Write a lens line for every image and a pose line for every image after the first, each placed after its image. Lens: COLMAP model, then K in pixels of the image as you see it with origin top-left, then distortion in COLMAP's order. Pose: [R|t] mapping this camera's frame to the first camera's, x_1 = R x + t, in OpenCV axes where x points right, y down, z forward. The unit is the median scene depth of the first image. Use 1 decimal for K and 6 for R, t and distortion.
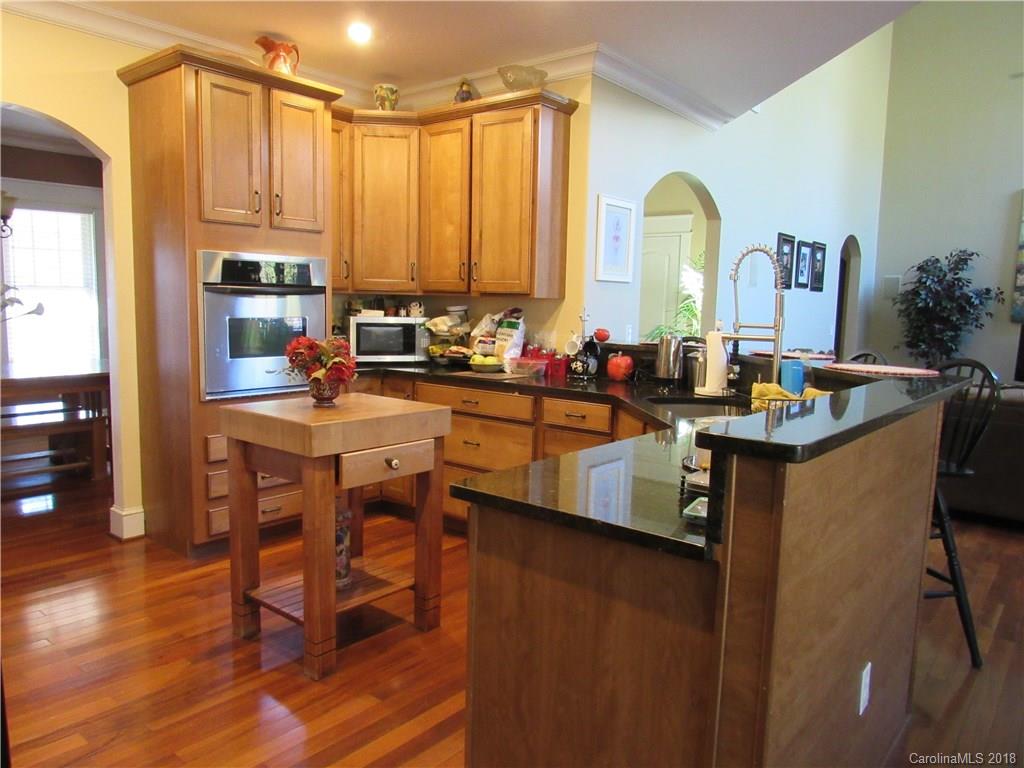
lens RADIAL K [[734.1, 0, 512.5], [0, 734.1, 386.3], [0, 0, 1]] dist [-0.018868, 0.002104]
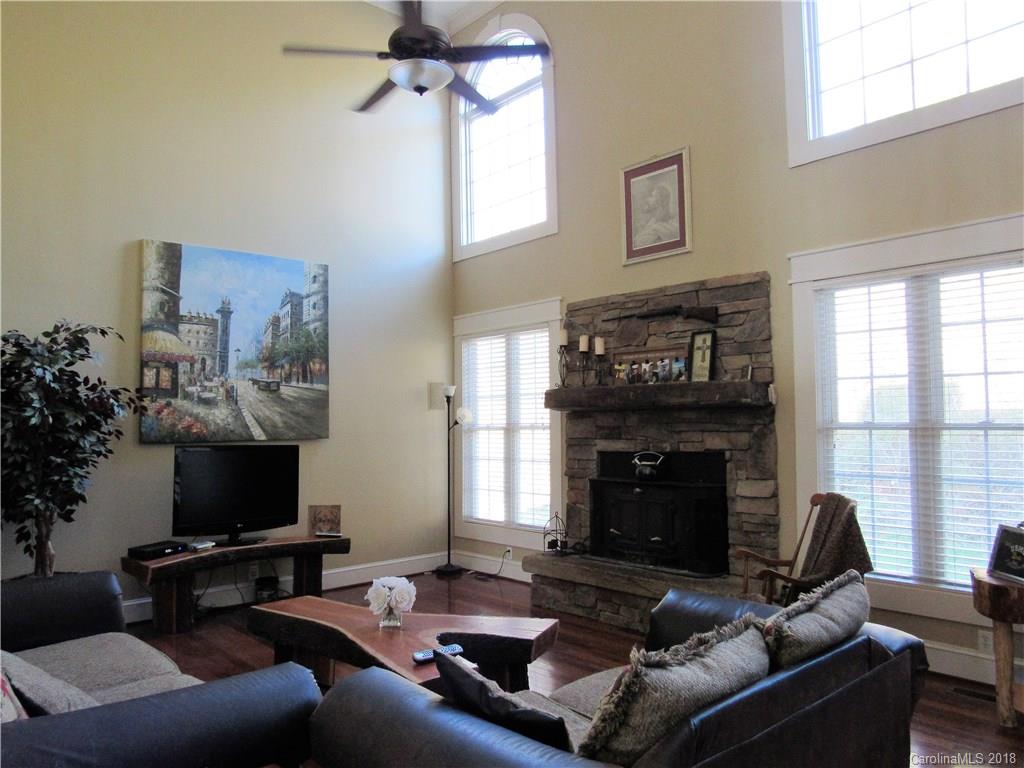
lens RADIAL K [[734.1, 0, 509.2], [0, 734.1, 388.9], [0, 0, 1]] dist [-0.018868, 0.002104]
pose [[0.146269, 0.015023, 0.989131, 0.106042], [0.133261, 0.990472, -0.034749, -0.070362], [-0.980228, 0.136896, 0.142874, 0.588926]]
